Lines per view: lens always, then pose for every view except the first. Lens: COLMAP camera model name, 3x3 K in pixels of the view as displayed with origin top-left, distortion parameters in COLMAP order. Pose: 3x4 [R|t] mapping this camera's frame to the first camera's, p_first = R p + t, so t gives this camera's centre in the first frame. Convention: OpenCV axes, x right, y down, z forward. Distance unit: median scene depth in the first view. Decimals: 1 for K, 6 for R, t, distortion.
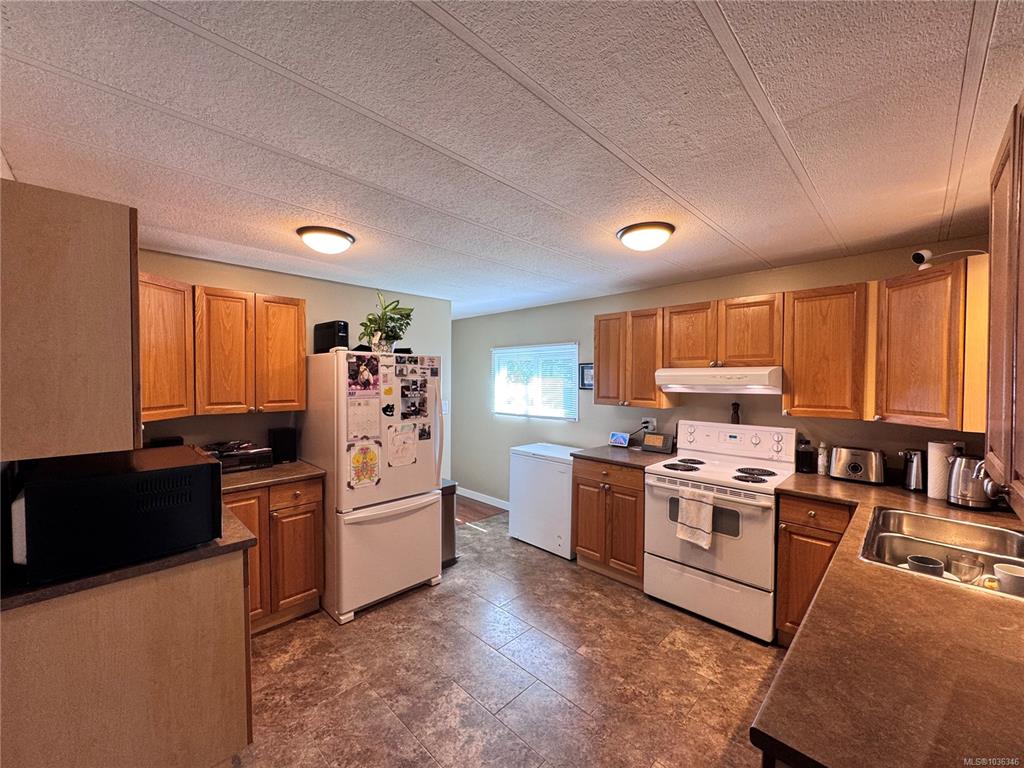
lens RADIAL K [[408.5, 0, 510.9], [0, 408.5, 384.4], [0, 0, 1]] dist [-0.000553, 0.000061]
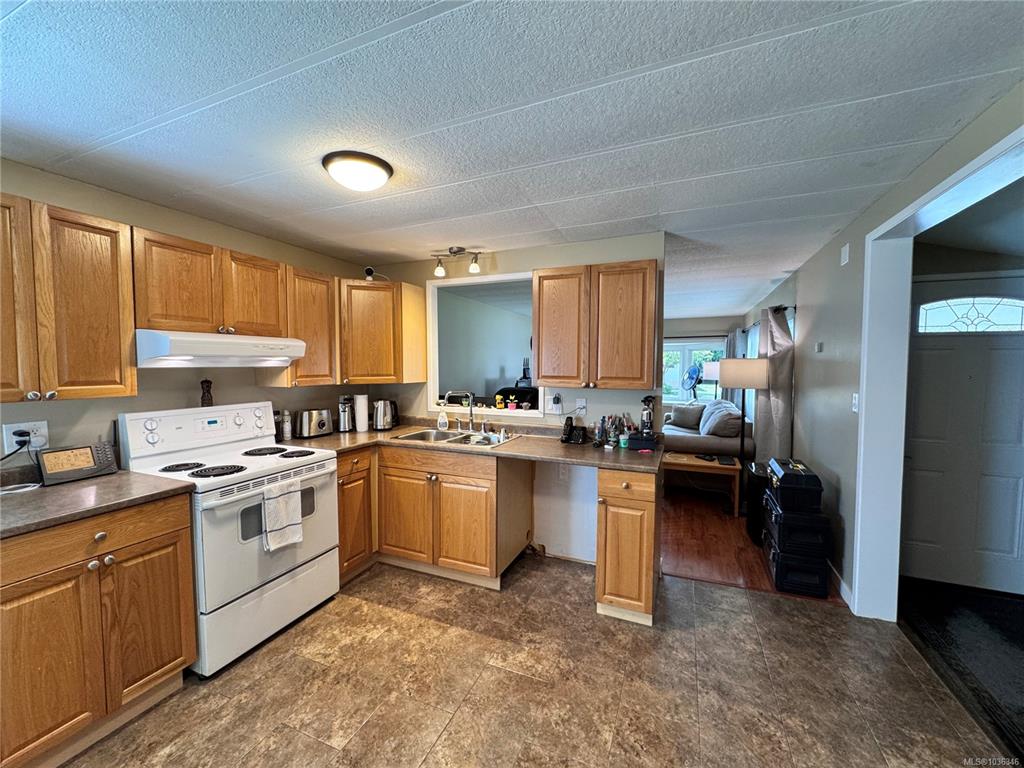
lens RADIAL K [[408.5, 0, 514.5], [0, 408.5, 384.7], [0, 0, 1]] dist [-0.000553, 0.000061]
pose [[-0.377738, -0.049503, 0.924588, -0.479878], [0.012696, 0.998199, 0.058630, 0.017730], [-0.925826, 0.033885, -0.376429, 0.863842]]
